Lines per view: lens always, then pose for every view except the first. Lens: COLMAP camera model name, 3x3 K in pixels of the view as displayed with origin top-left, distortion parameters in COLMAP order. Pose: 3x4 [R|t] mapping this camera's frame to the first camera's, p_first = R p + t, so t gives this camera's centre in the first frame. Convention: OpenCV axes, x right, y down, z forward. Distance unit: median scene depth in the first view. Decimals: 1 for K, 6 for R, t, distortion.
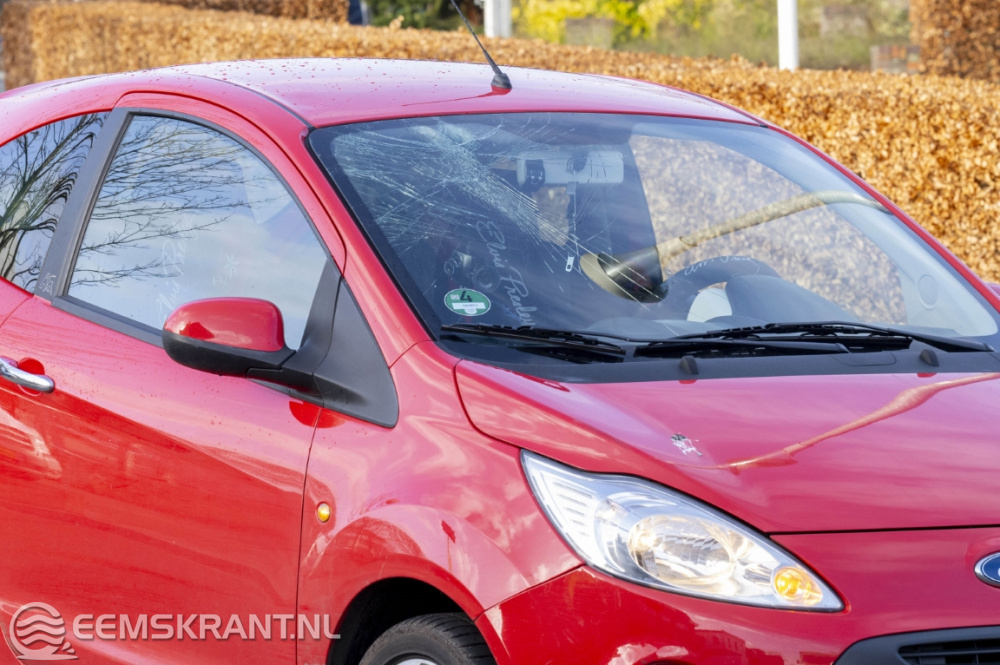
lens RADIAL K [[5251.0, 0, 500.0], [0, 5251.0, 332.5], [0, 0, 1]] dist [-0.005986, -4.153327]
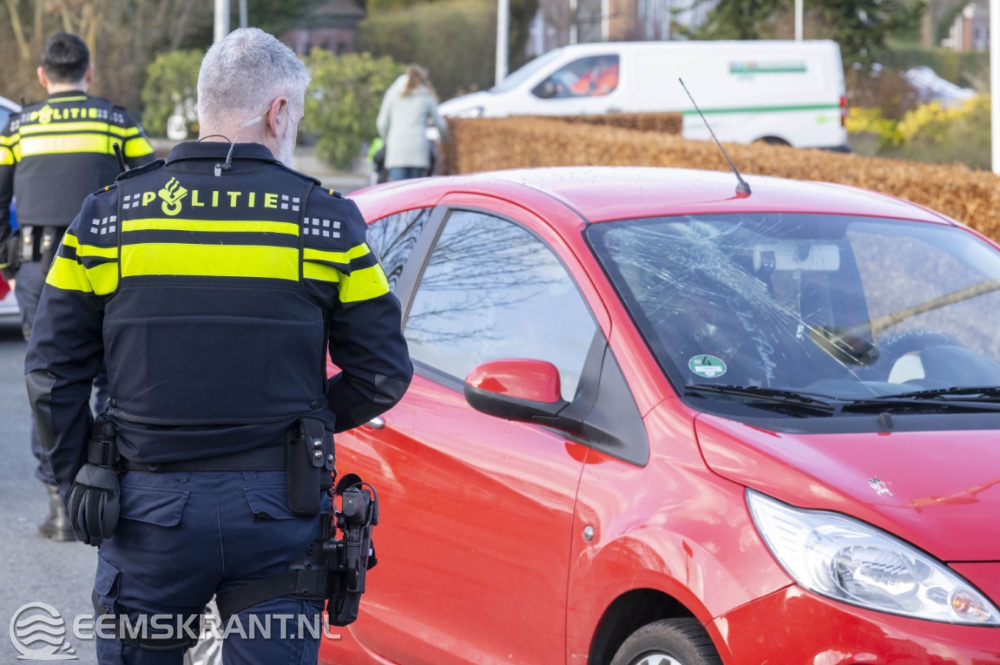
lens RADIAL K [[3630.6, 0, 500.0], [0, 3630.6, 332.5], [0, 0, 1]] dist [0.143674, -2.648968]
pose [[0.996382, 0.016218, -0.083422, 0.016278], [-0.016536, 0.999858, -0.003115, -0.010105], [0.083359, 0.004484, 0.996509, 0.137304]]
